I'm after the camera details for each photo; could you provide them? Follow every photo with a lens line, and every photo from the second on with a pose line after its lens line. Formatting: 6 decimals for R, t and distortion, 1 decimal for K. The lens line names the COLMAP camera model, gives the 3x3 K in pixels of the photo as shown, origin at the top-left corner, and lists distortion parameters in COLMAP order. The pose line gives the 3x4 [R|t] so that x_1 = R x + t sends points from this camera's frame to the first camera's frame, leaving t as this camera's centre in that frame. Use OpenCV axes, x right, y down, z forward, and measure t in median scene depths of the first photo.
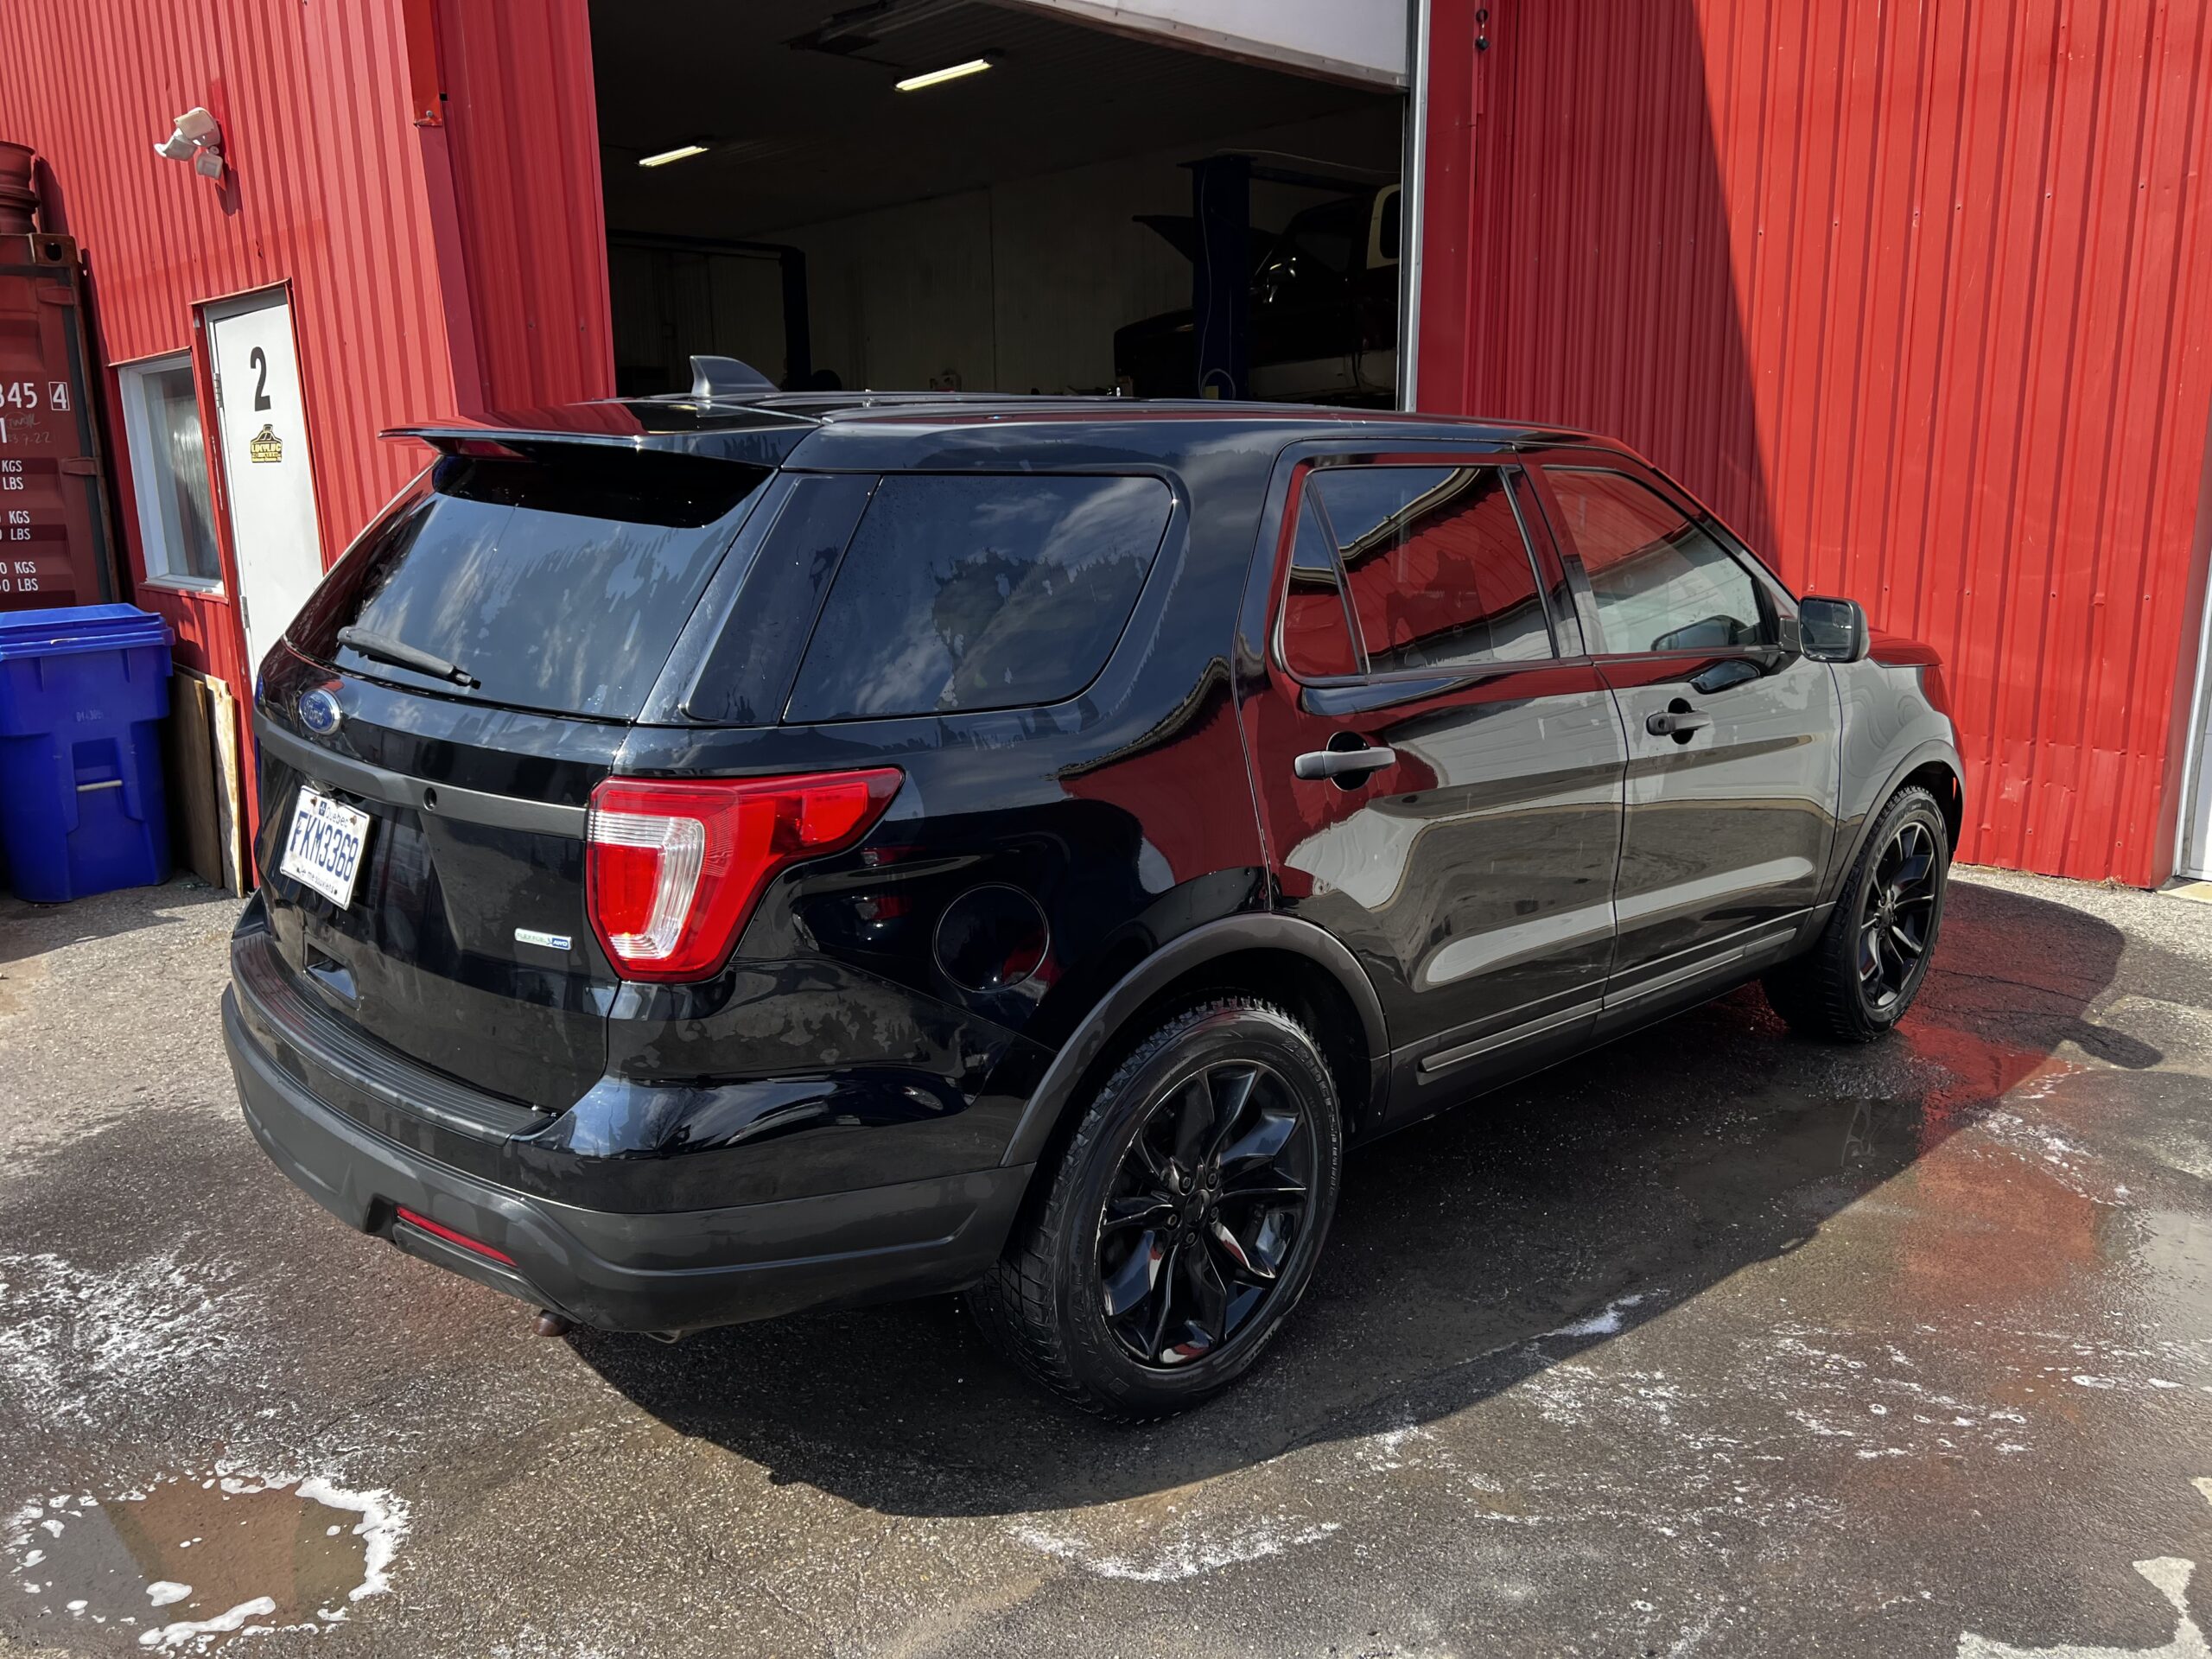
lens RADIAL K [[1648.6, 0, 1126.8], [0, 1648.6, 831.8], [0, 0, 1]] dist [0.002457, 0.003823]
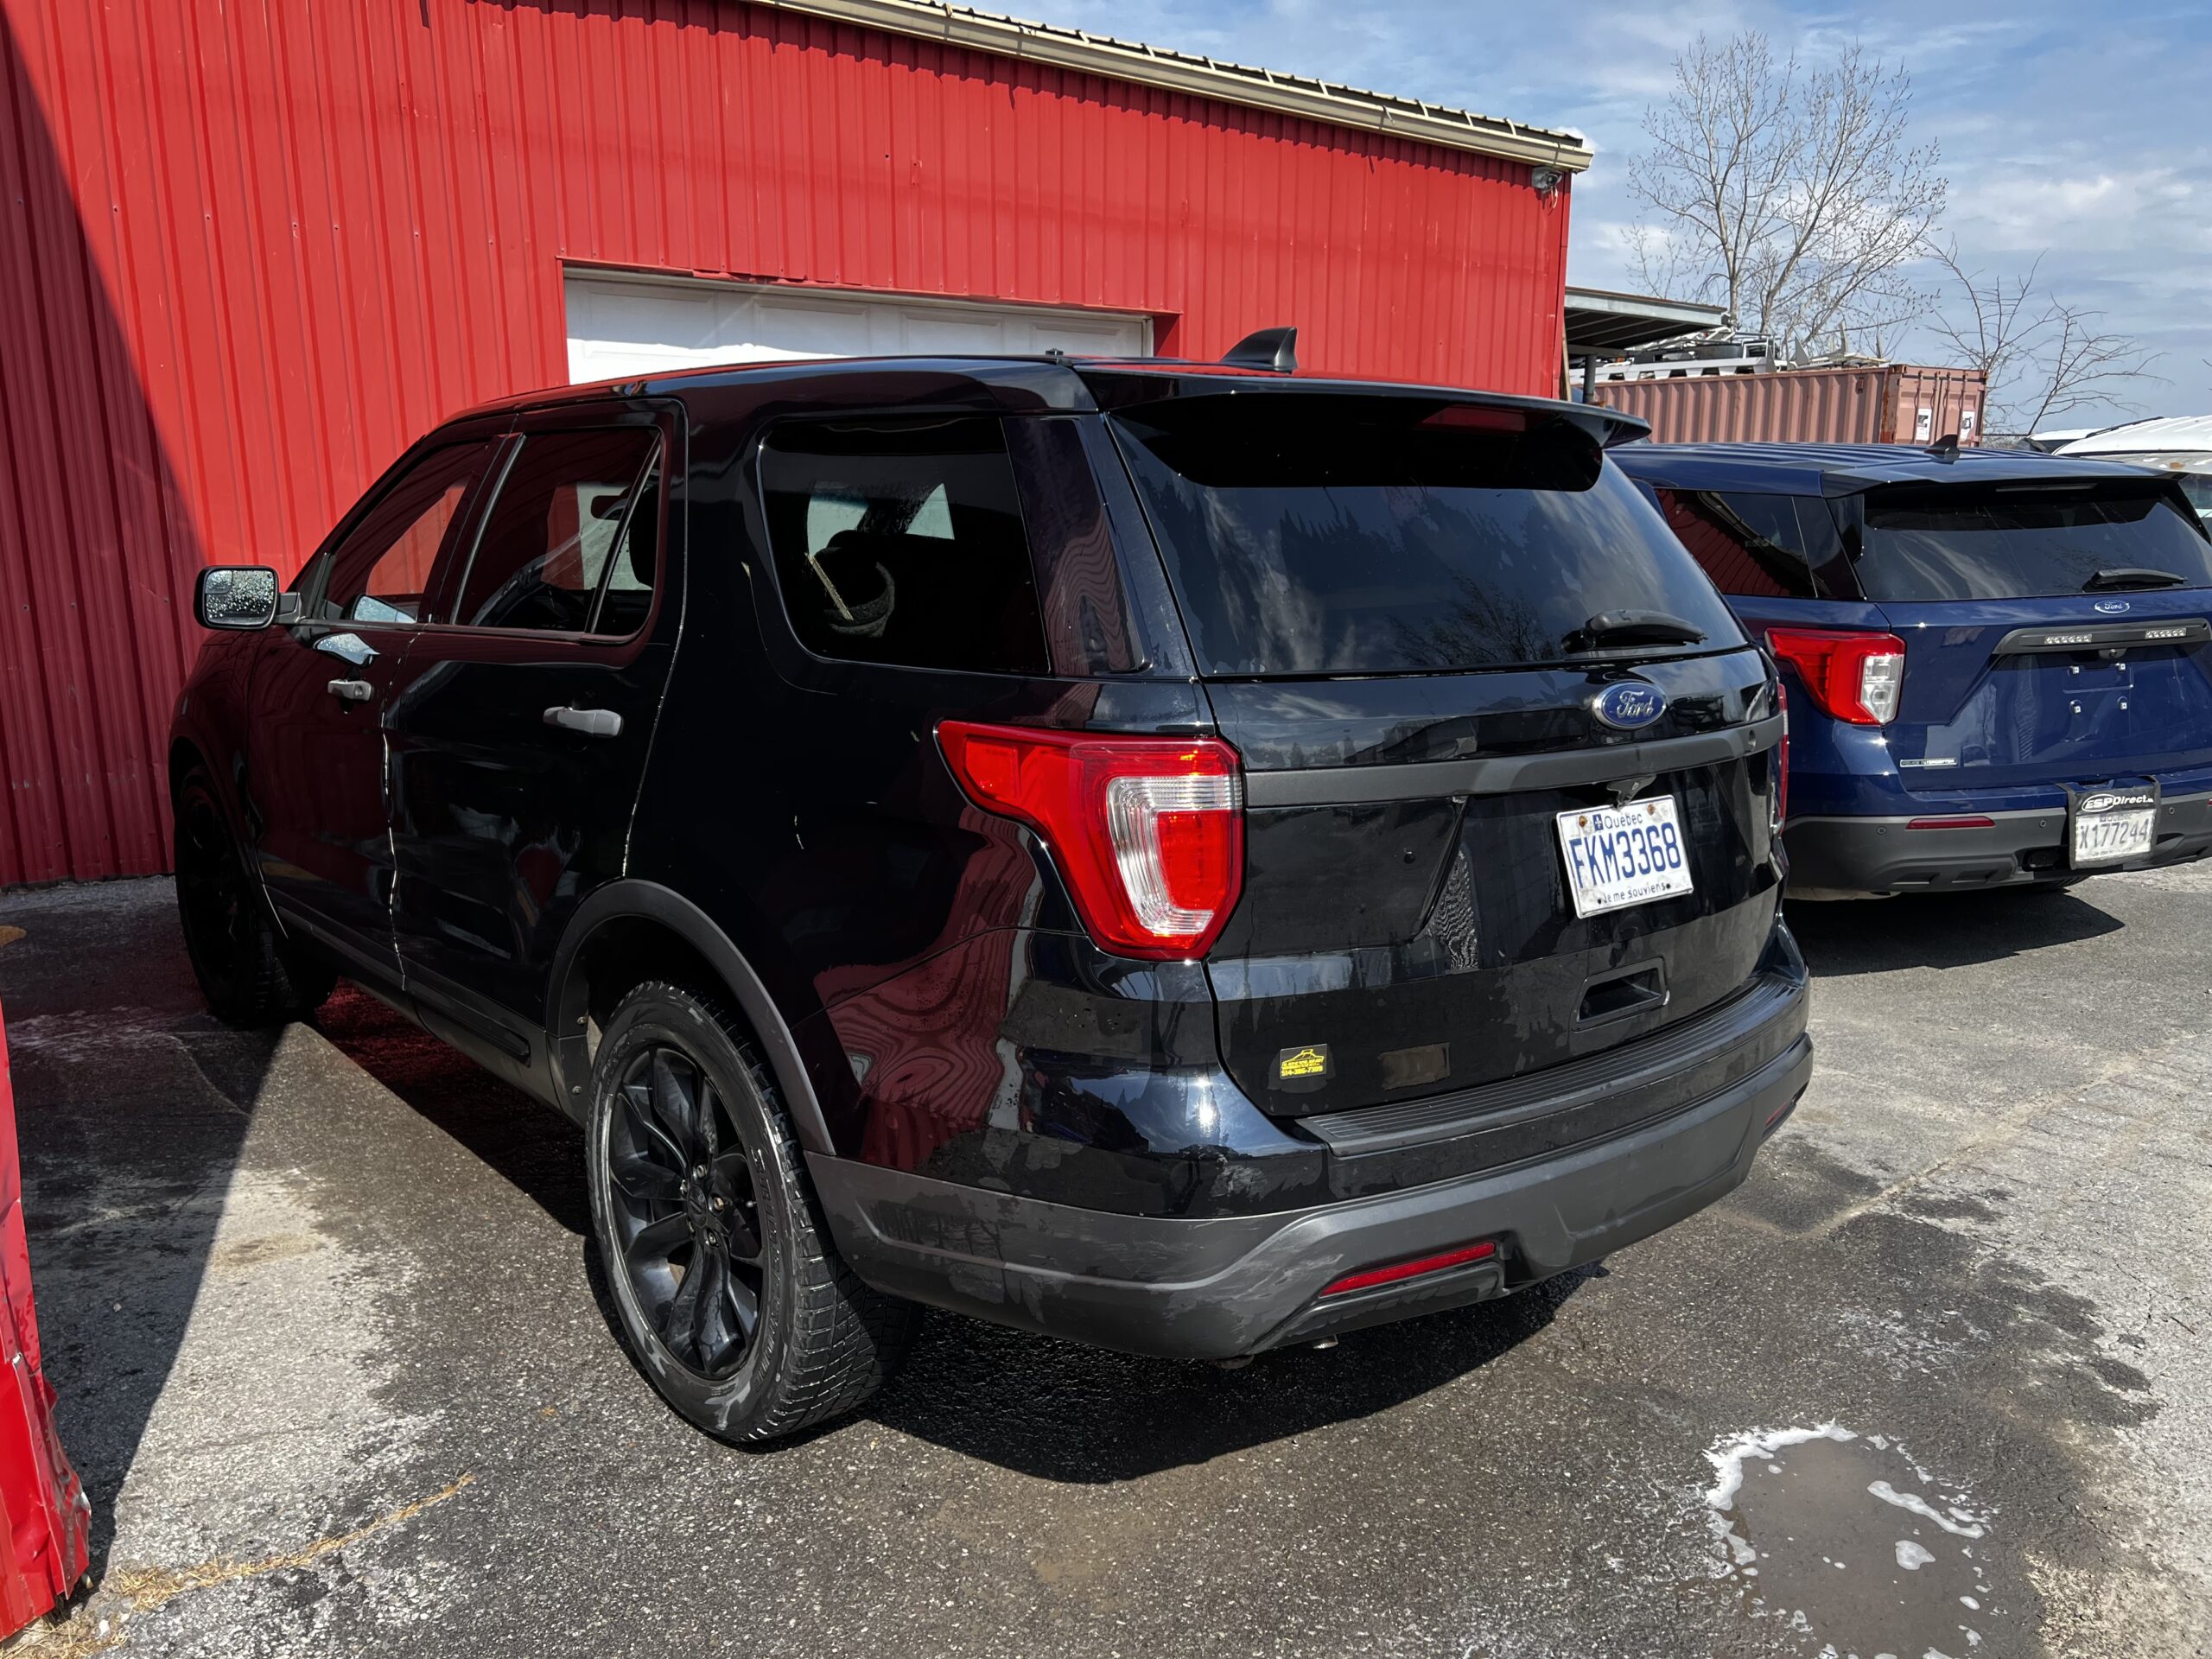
lens RADIAL K [[1648.6, 0, 1126.8], [0, 1648.6, 831.8], [0, 0, 1]] dist [0.002457, 0.003823]
pose [[0.035157, -0.189625, 0.981227, -1.376597], [0.204431, 0.962437, 0.178669, -0.220667], [-0.978249, 0.194312, 0.072602, 1.194855]]
